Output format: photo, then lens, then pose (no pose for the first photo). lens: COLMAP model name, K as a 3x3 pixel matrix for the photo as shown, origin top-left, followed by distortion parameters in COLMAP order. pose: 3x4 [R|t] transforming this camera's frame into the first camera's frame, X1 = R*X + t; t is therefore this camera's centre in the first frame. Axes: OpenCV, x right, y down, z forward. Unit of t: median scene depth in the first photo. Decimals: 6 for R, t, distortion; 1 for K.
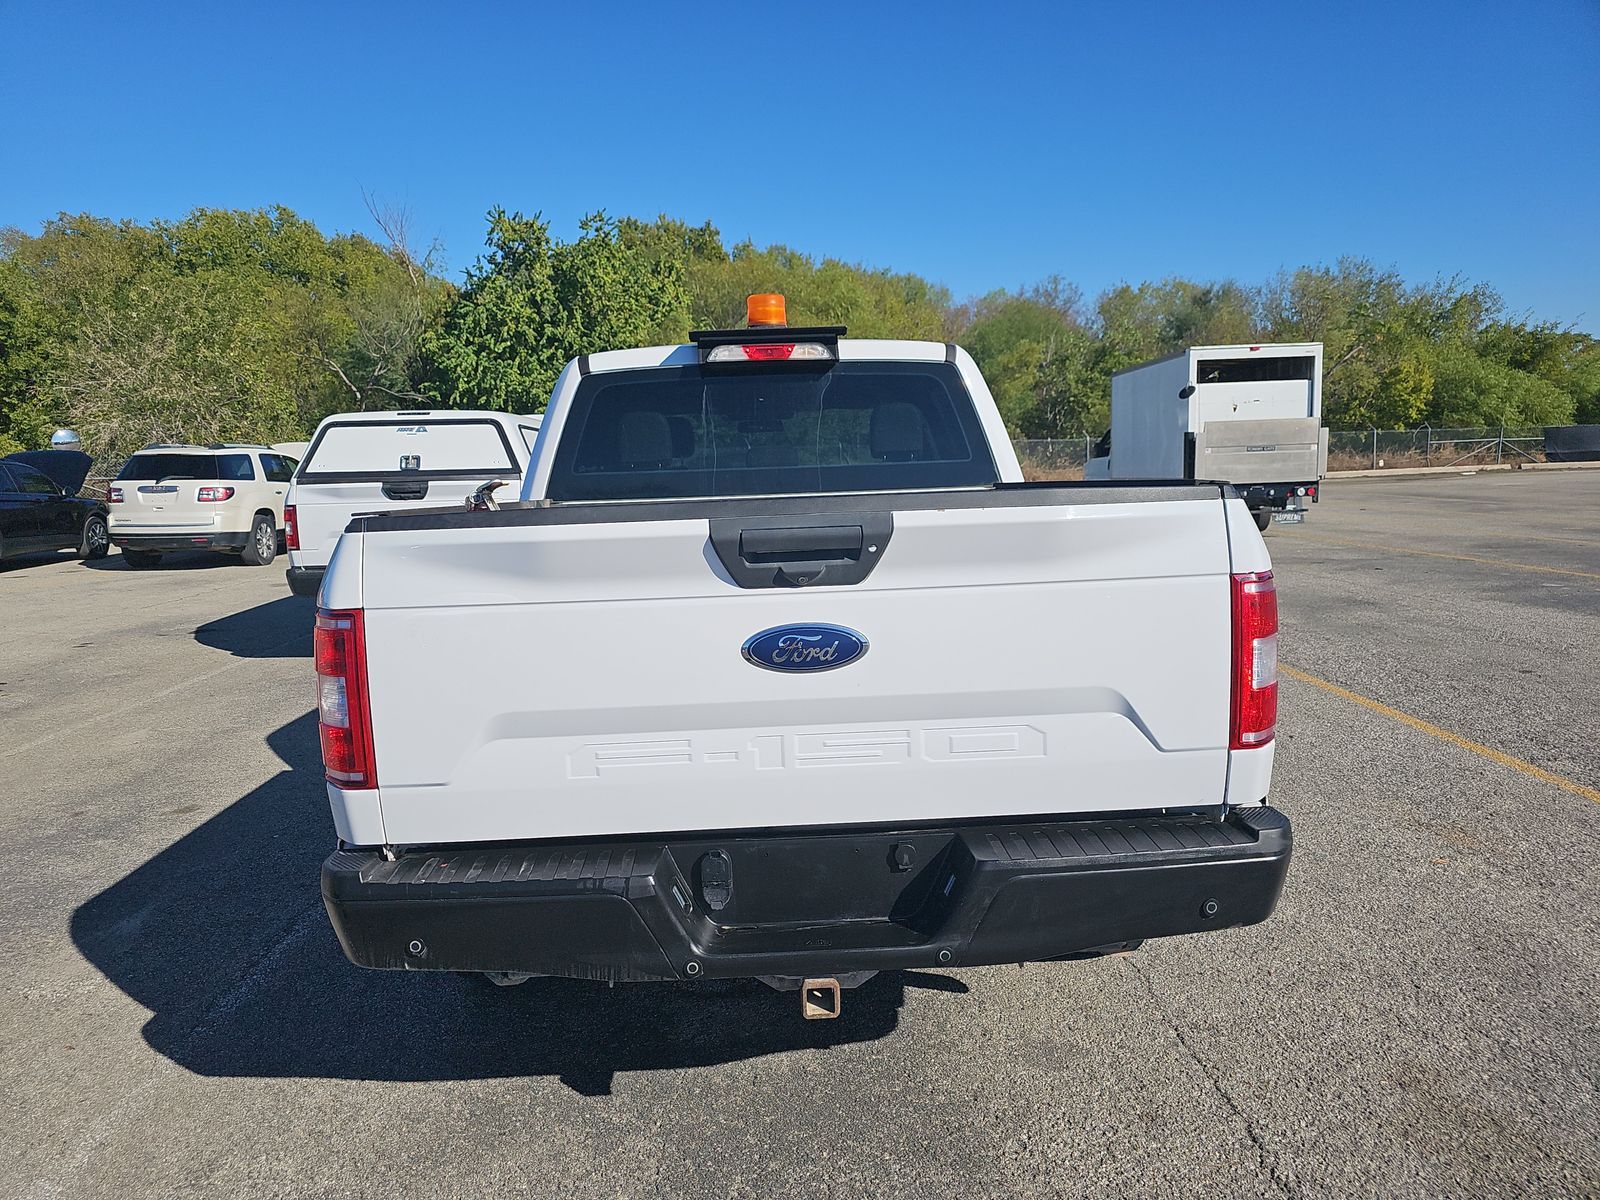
lens RADIAL K [[1064.4, 0, 801.9], [0, 1064.4, 604.2], [0, 0, 1]] dist [0.039955, -0.046361]
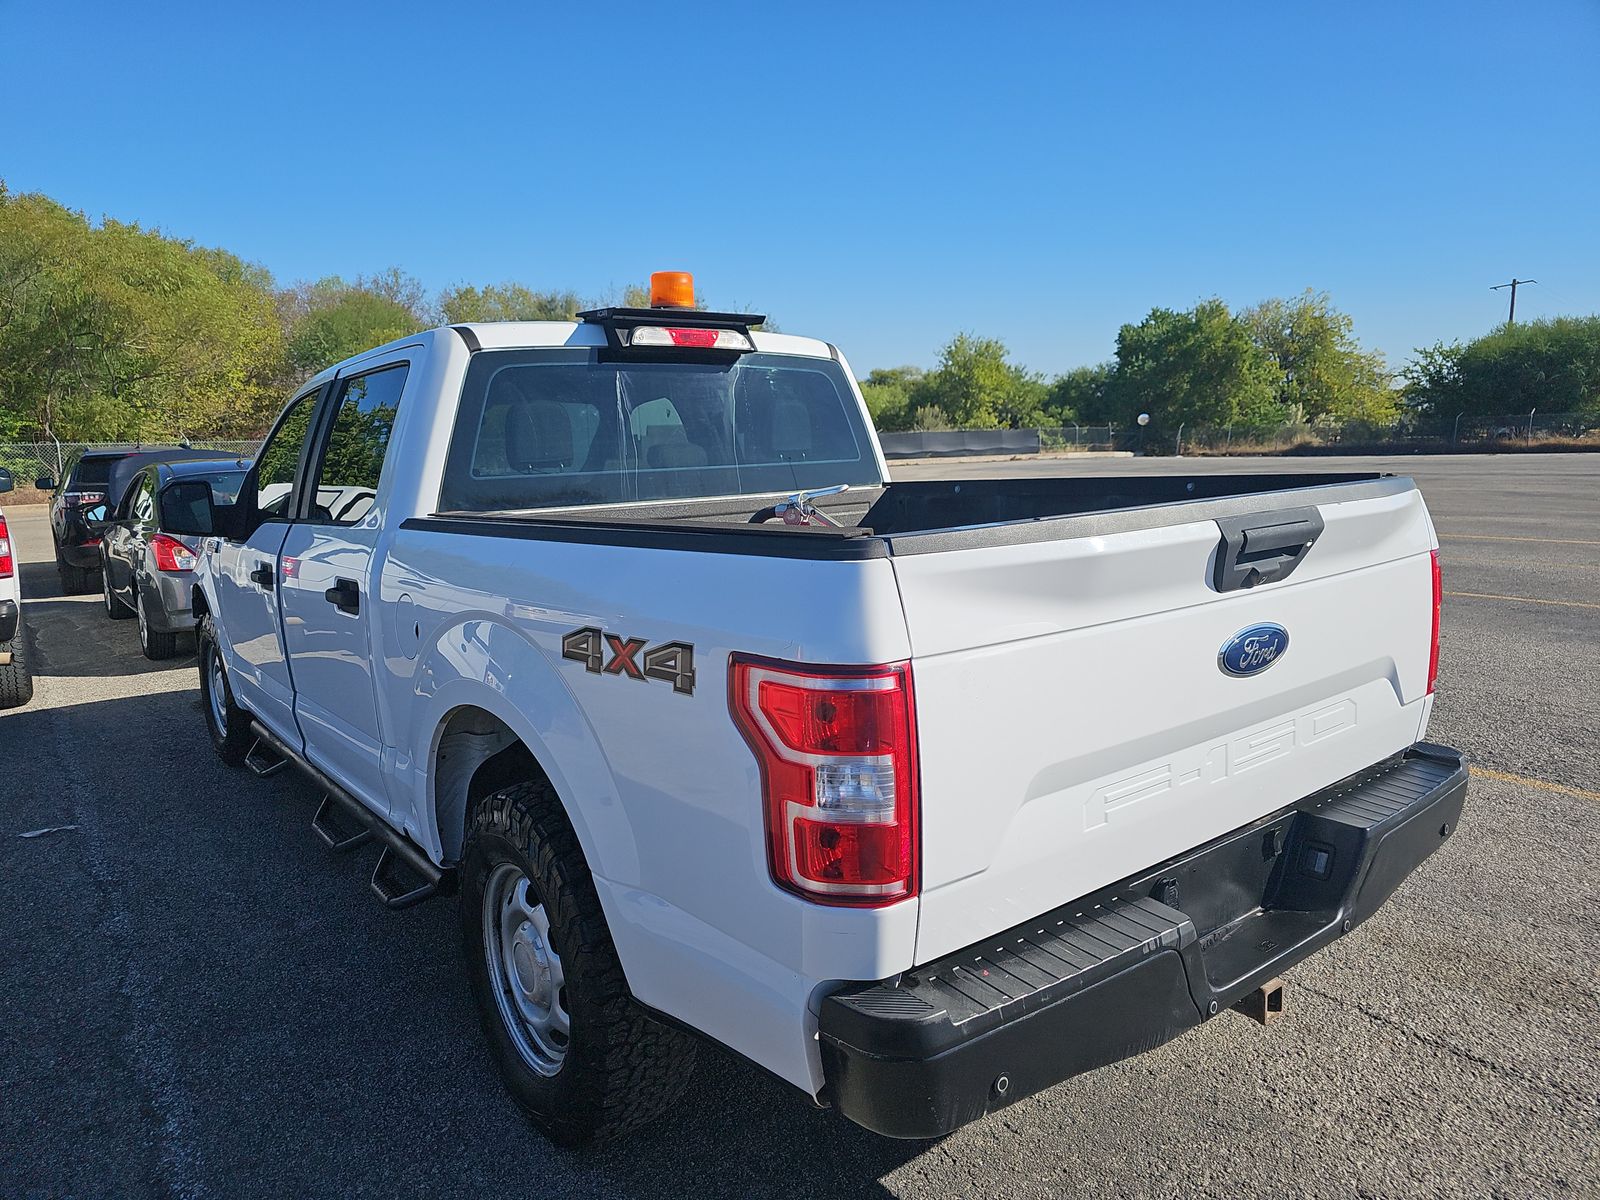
lens RADIAL K [[1064.4, 0, 801.9], [0, 1064.4, 604.2], [0, 0, 1]] dist [0.039955, -0.046361]
pose [[0.809207, -0.081326, 0.581867, -0.488275], [0.082877, 0.996271, 0.023989, -0.031498], [-0.581649, 0.028812, 0.812930, 0.240638]]
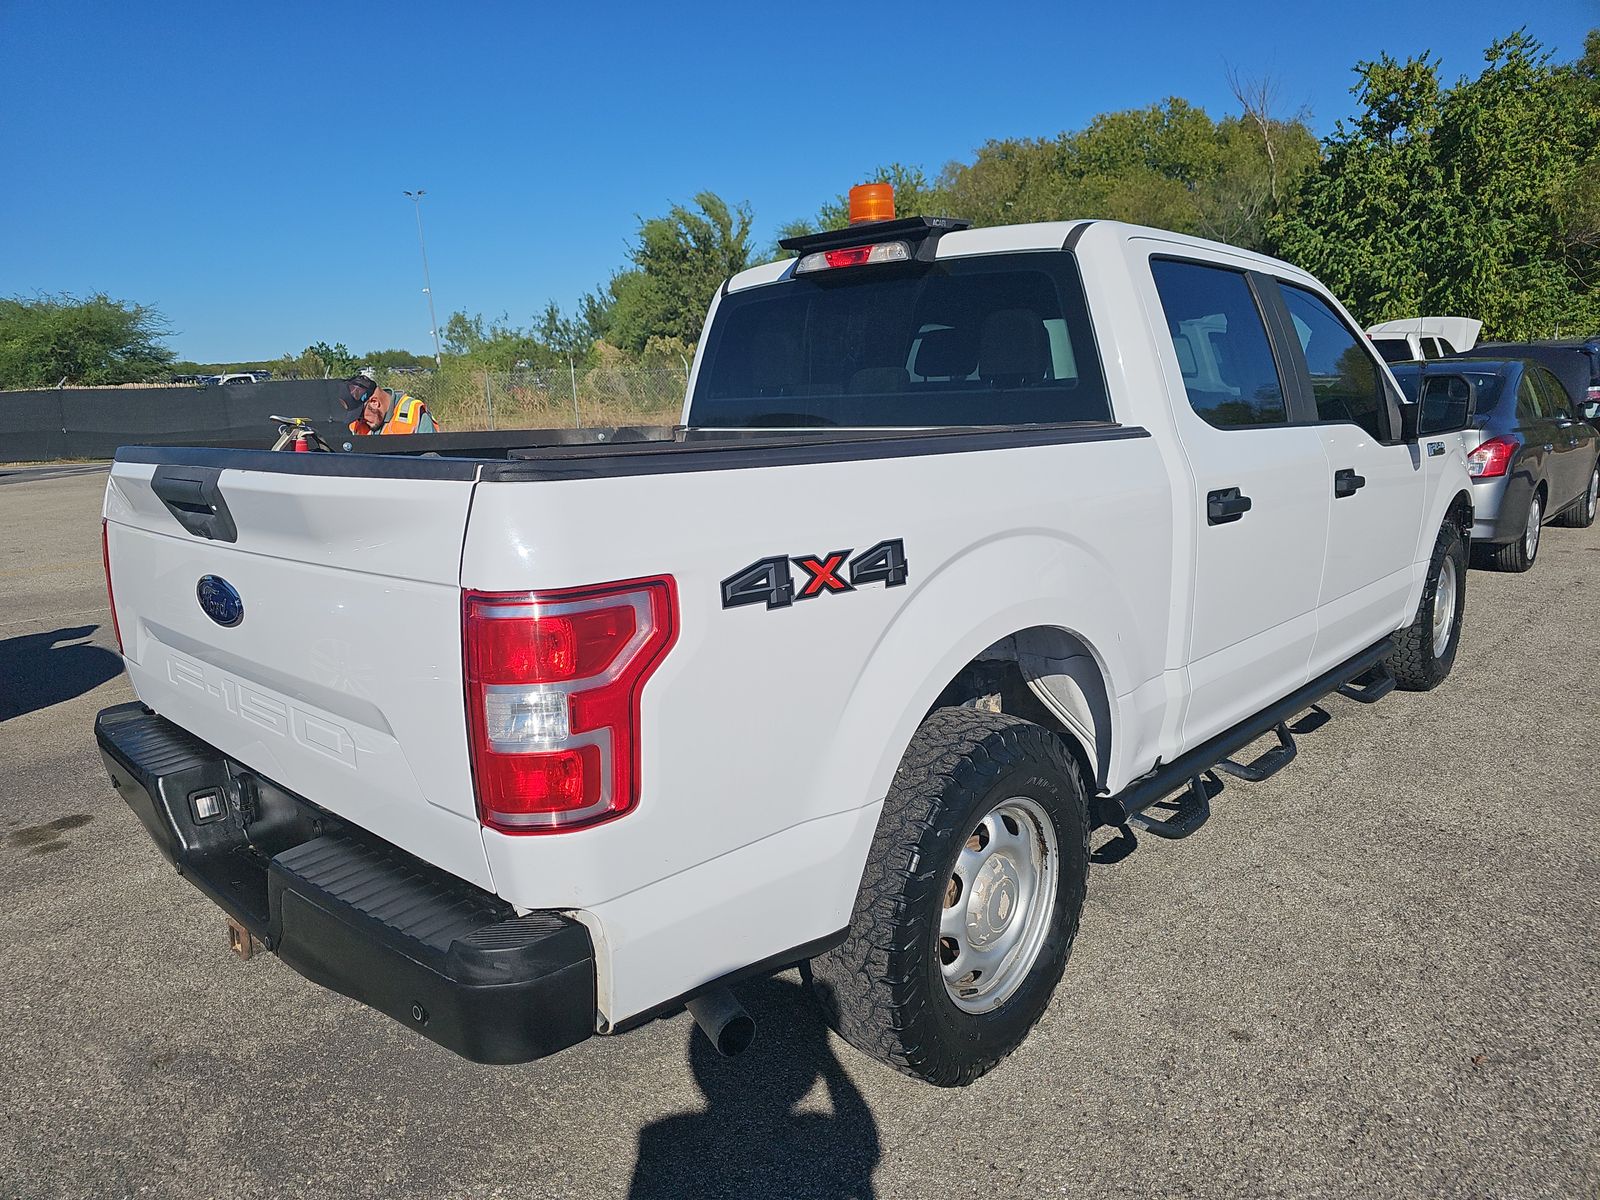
lens RADIAL K [[1075.6, 0, 800.3], [0, 1075.6, 633.5], [0, 0, 1]] dist [-0.001114, -0.001023]
pose [[0.693363, 0.162514, -0.702023, 0.582751], [-0.077178, 0.985381, 0.151884, -0.070133], [0.716443, -0.051130, 0.695769, 0.367473]]
